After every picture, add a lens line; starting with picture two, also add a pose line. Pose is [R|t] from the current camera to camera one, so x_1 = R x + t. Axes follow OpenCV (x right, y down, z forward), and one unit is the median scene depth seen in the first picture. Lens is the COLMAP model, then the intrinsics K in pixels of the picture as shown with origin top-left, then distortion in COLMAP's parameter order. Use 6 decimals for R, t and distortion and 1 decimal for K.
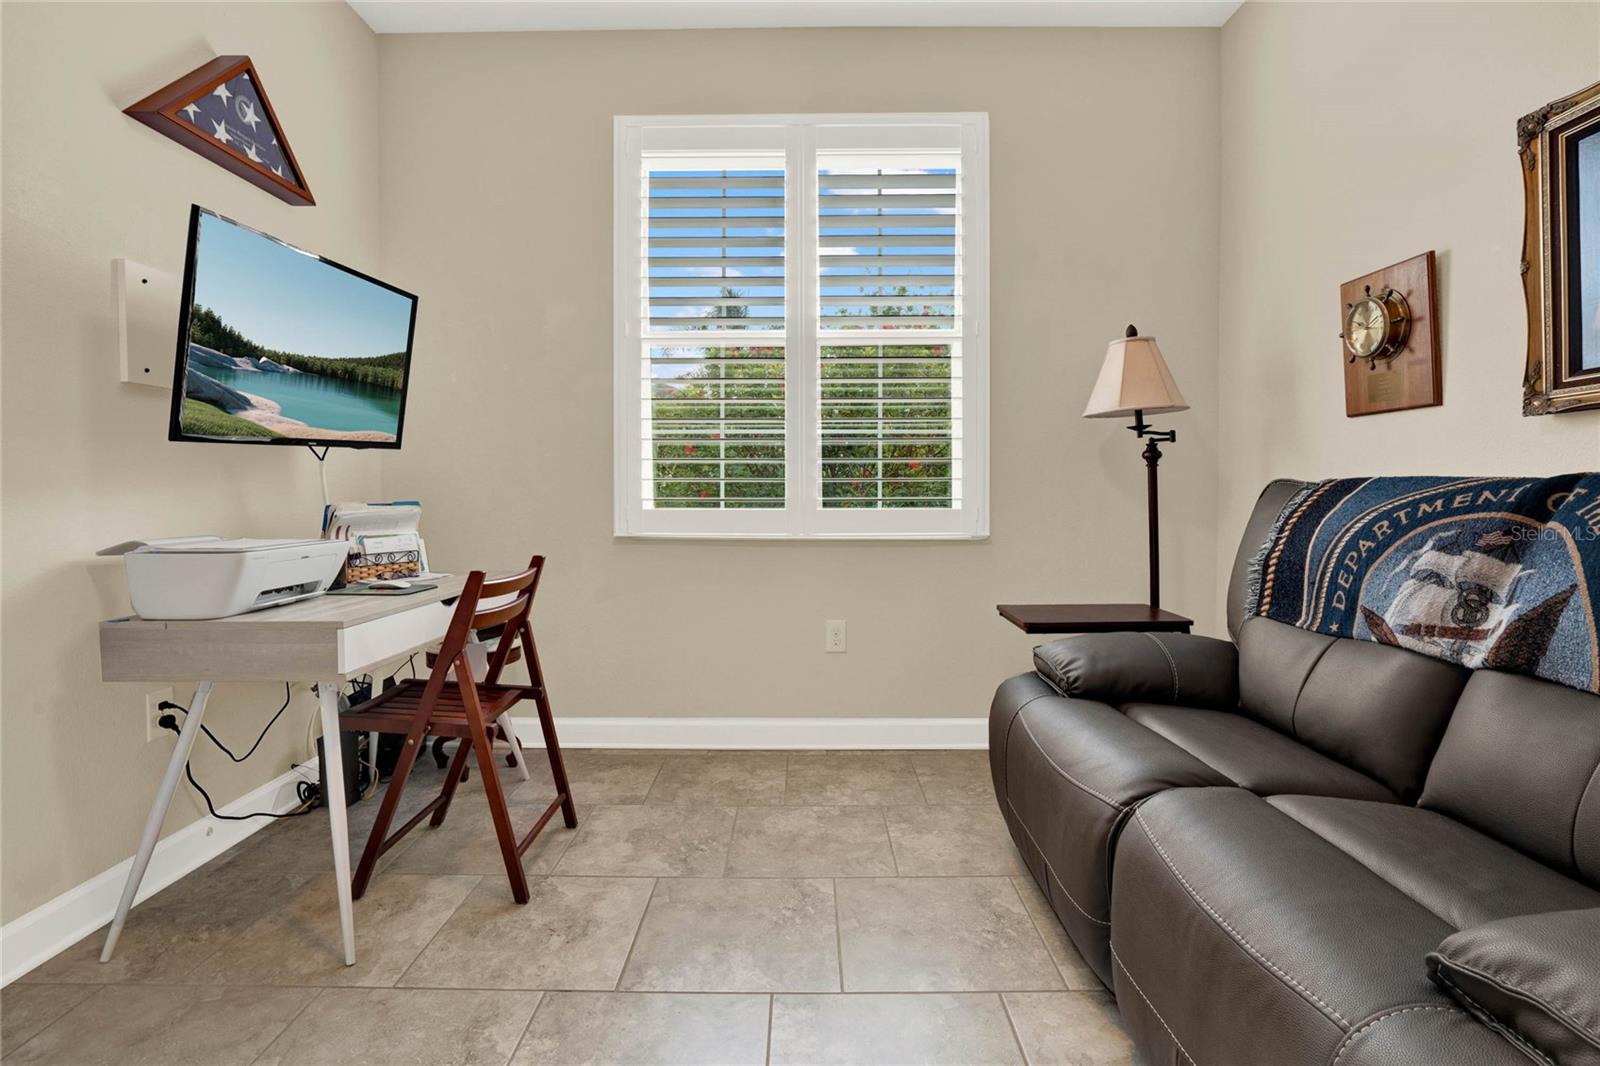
lens RADIAL K [[795.1, 0, 813.4], [0, 795.1, 494.8], [0, 0, 1]] dist [-0.004077, 0.006671]
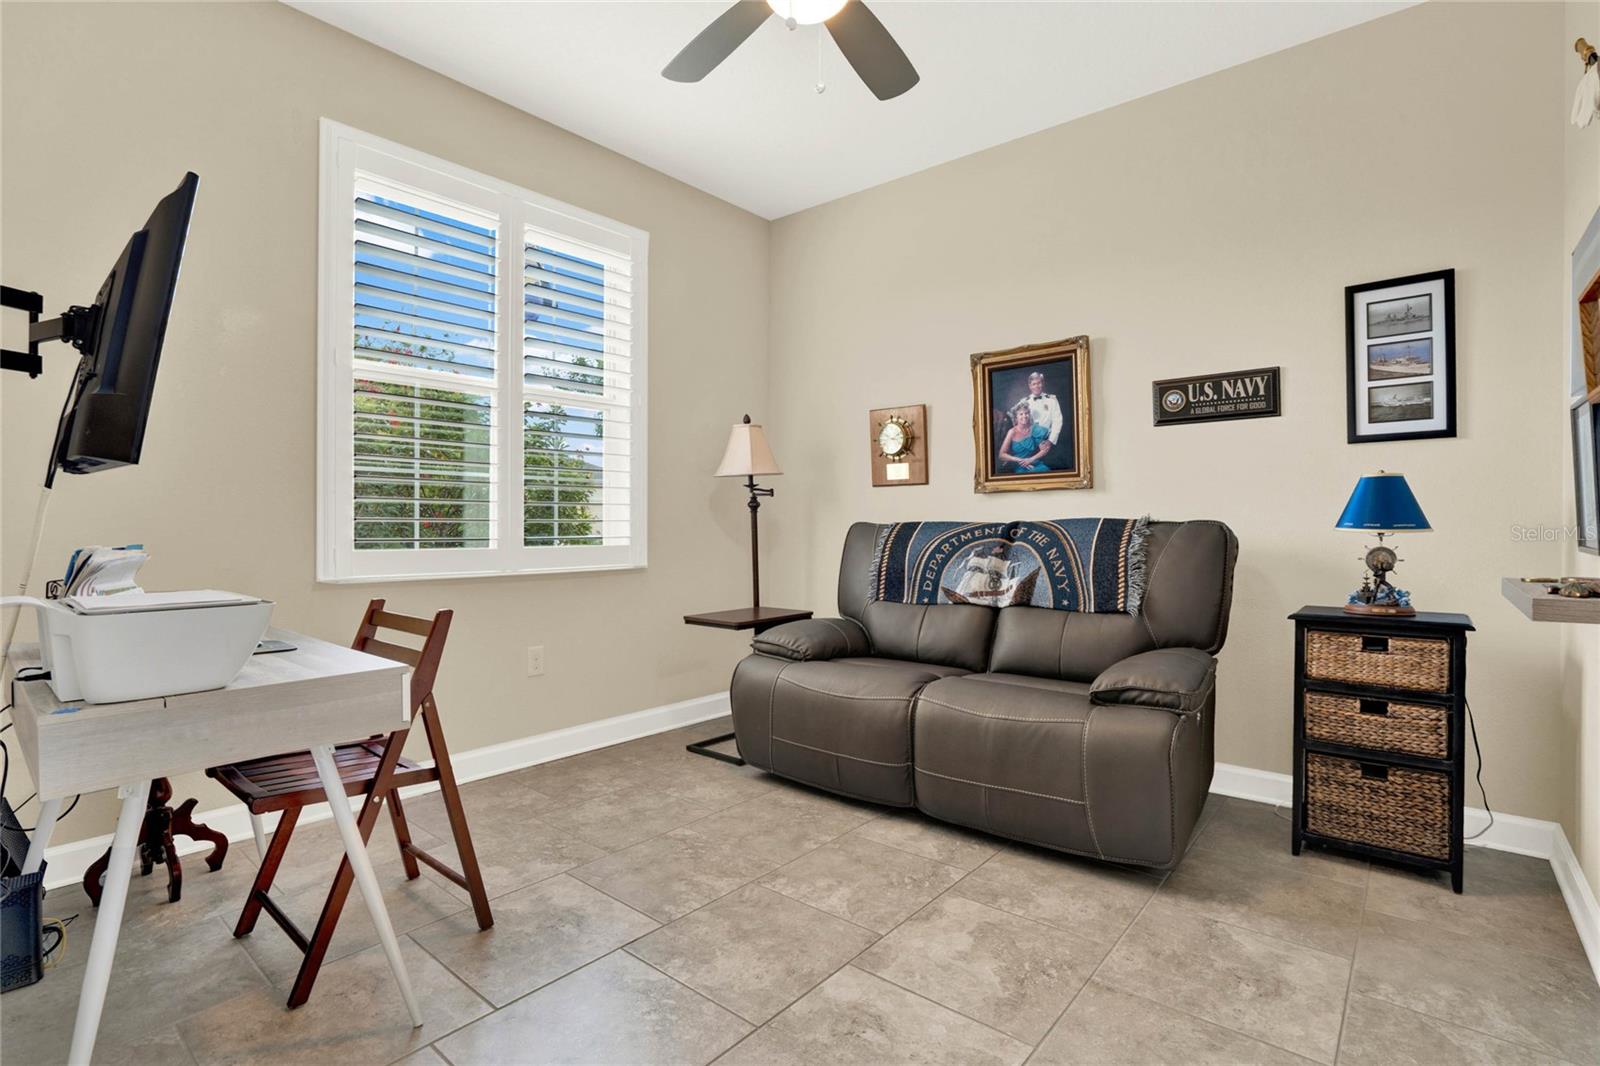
lens RADIAL K [[795.1, 0, 797.9], [0, 795.1, 519.0], [0, 0, 1]] dist [-0.004077, 0.006671]
pose [[0.633481, 0.008504, 0.773712, -0.871245], [0.008385, 0.999805, -0.017854, 0.002574], [-0.773713, 0.017798, 0.633286, 0.018389]]
